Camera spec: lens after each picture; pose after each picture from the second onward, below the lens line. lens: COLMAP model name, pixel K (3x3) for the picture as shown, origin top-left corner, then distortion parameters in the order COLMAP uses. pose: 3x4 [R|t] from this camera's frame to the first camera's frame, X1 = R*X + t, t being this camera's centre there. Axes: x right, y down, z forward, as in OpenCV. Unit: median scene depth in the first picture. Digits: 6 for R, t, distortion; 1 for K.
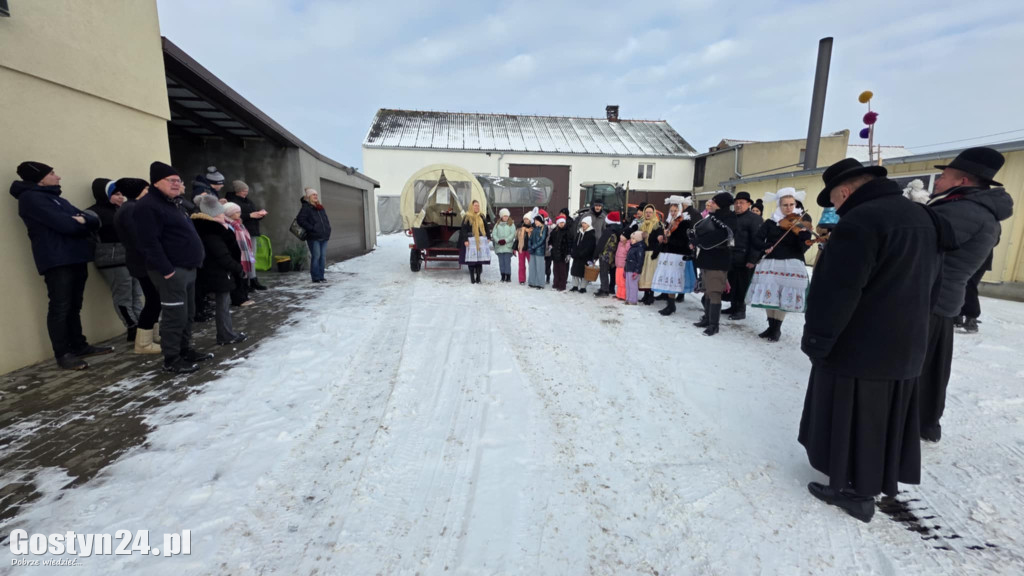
lens RADIAL K [[401.6, 0, 514.1], [0, 401.6, 288.9], [0, 0, 1]] dist [0.003517, -0.000494]
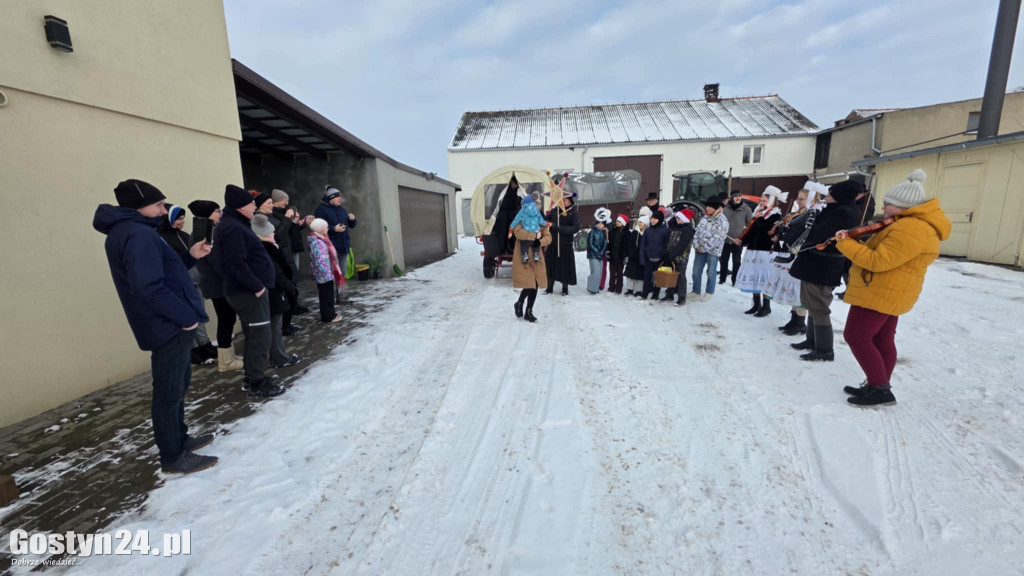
lens RADIAL K [[401.6, 0, 515.2], [0, 401.6, 290.1], [0, 0, 1]] dist [0.003517, -0.000494]
pose [[0.977015, -0.001535, -0.213165, 0.046101], [0.004015, 0.999929, 0.011204, -0.056170], [0.213133, -0.011803, 0.976952, 0.169921]]
